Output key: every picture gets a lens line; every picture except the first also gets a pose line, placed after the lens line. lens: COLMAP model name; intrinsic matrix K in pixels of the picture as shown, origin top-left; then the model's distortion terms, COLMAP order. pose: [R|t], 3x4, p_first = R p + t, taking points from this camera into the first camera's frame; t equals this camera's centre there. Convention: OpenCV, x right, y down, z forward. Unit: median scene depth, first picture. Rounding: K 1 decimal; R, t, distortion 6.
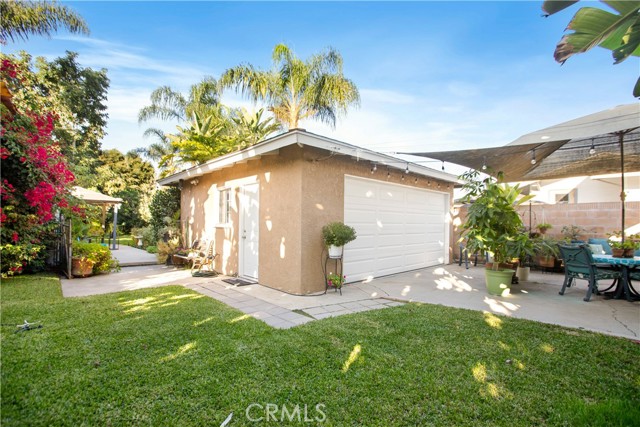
lens RADIAL K [[293.1, 0, 320.6], [0, 293.1, 217.6], [0, 0, 1]] dist [-0.066090, 0.032978]
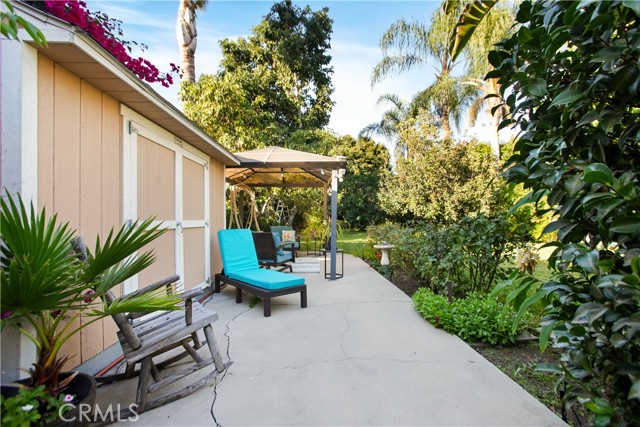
lens RADIAL K [[293.1, 0, 320.6], [0, 293.1, 217.6], [0, 0, 1]] dist [-0.066090, 0.032978]
pose [[0.739706, -0.017716, -0.672697, -0.280698], [0.033864, 0.999367, 0.010918, 0.010500], [0.672078, -0.030856, 0.739838, 0.422259]]
